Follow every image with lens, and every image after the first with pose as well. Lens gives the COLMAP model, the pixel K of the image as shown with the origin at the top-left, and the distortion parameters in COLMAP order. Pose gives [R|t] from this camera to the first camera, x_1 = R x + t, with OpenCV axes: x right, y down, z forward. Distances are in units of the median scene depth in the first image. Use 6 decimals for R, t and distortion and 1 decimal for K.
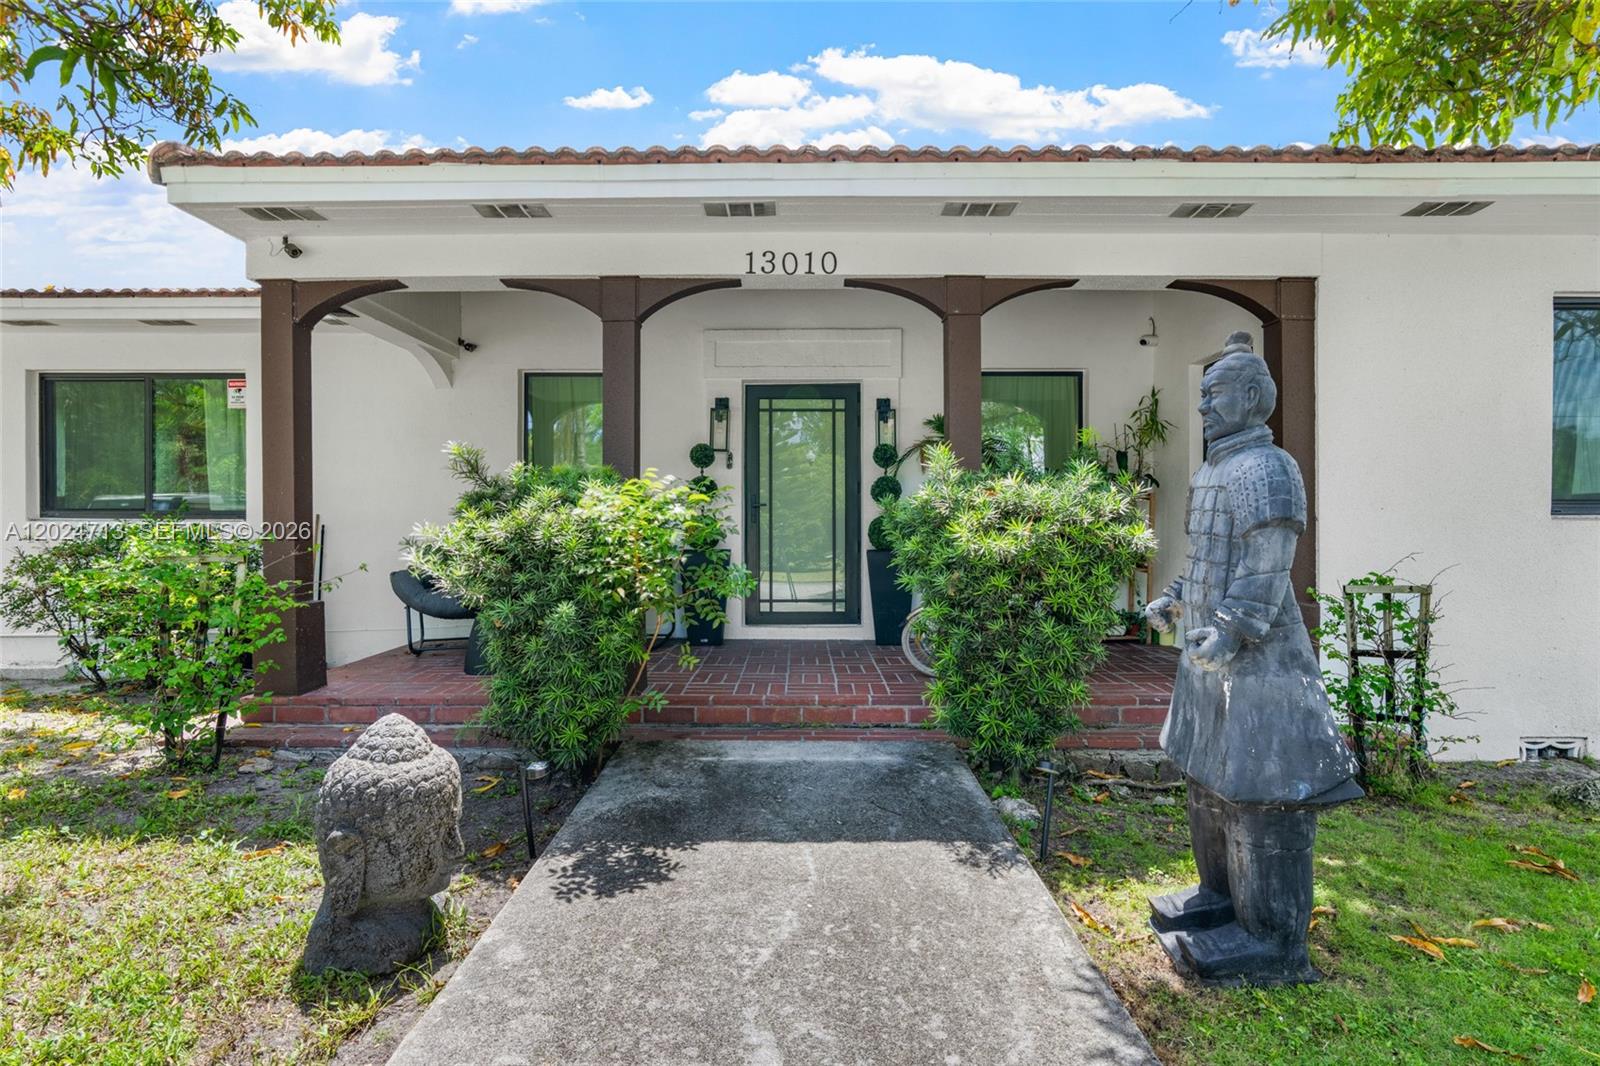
lens RADIAL K [[821.4, 0, 801.0], [0, 821.4, 514.1], [0, 0, 1]] dist [0.000991, 0.000017]
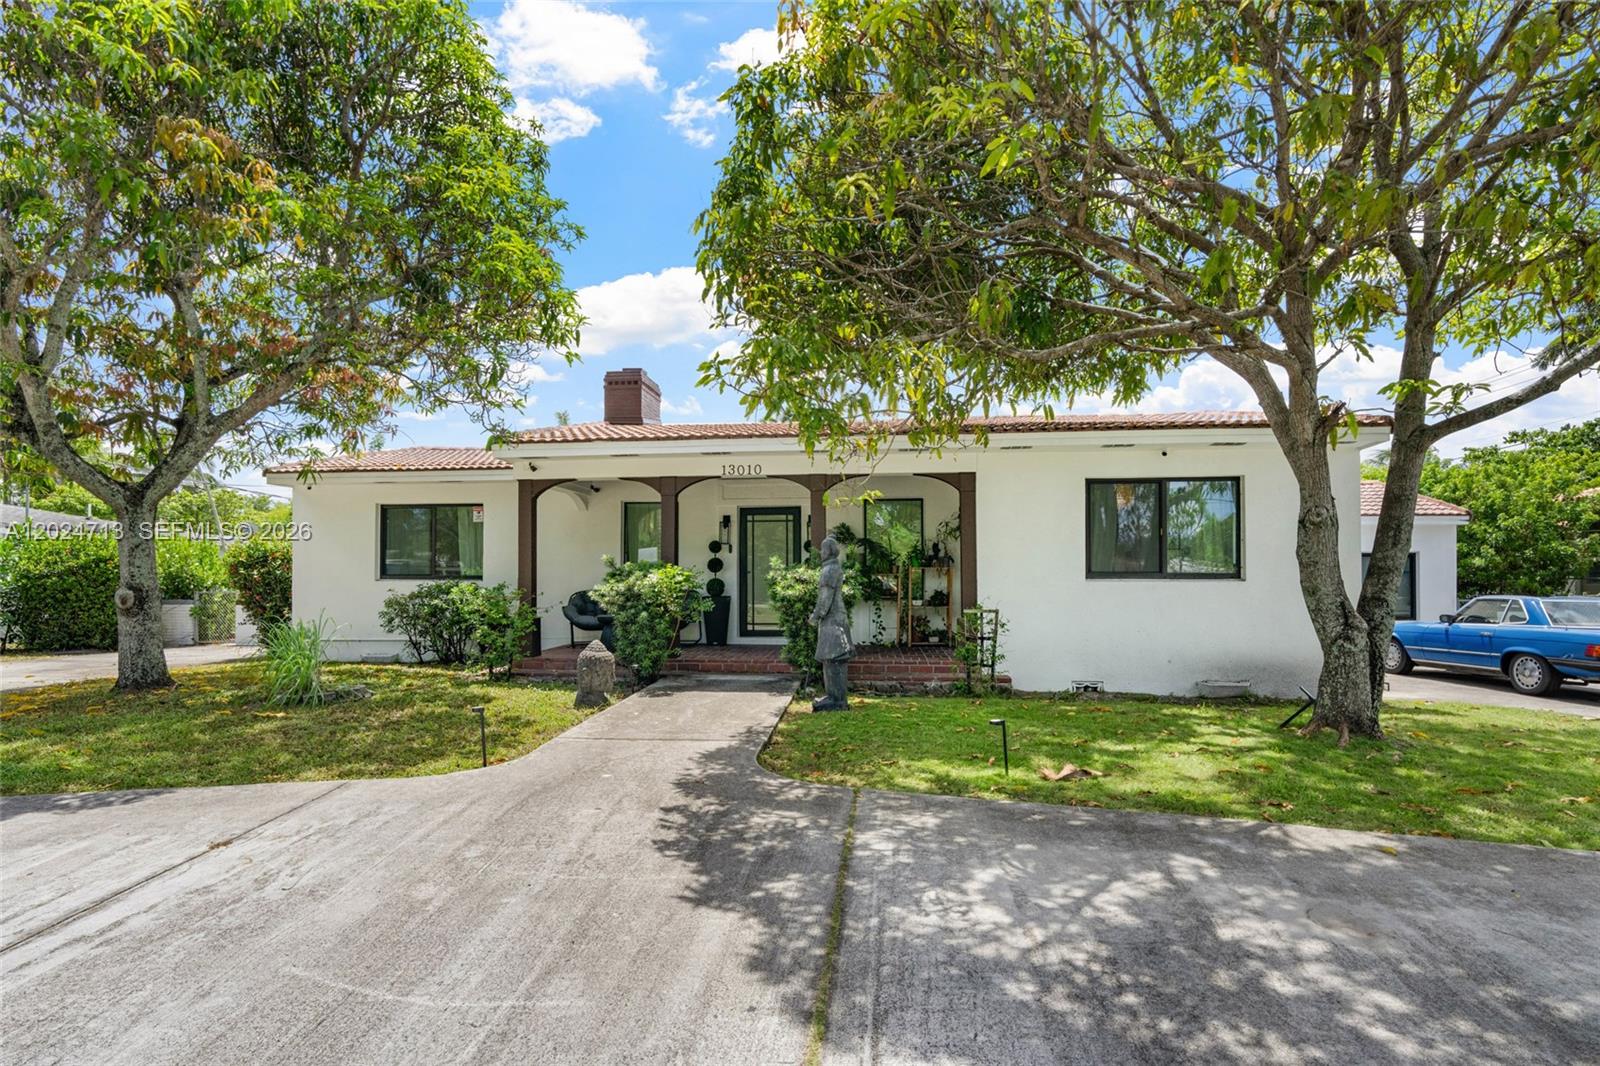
lens RADIAL K [[823.1, 0, 800.0], [0, 823.1, 533.0], [0, 0, 1]] dist [-0.005638, -0.000651]
pose [[0.995463, -0.006613, -0.094917, 0.333441], [0.002770, 0.999173, -0.040567, -0.032097], [0.095106, 0.040120, 0.994658, -1.146906]]
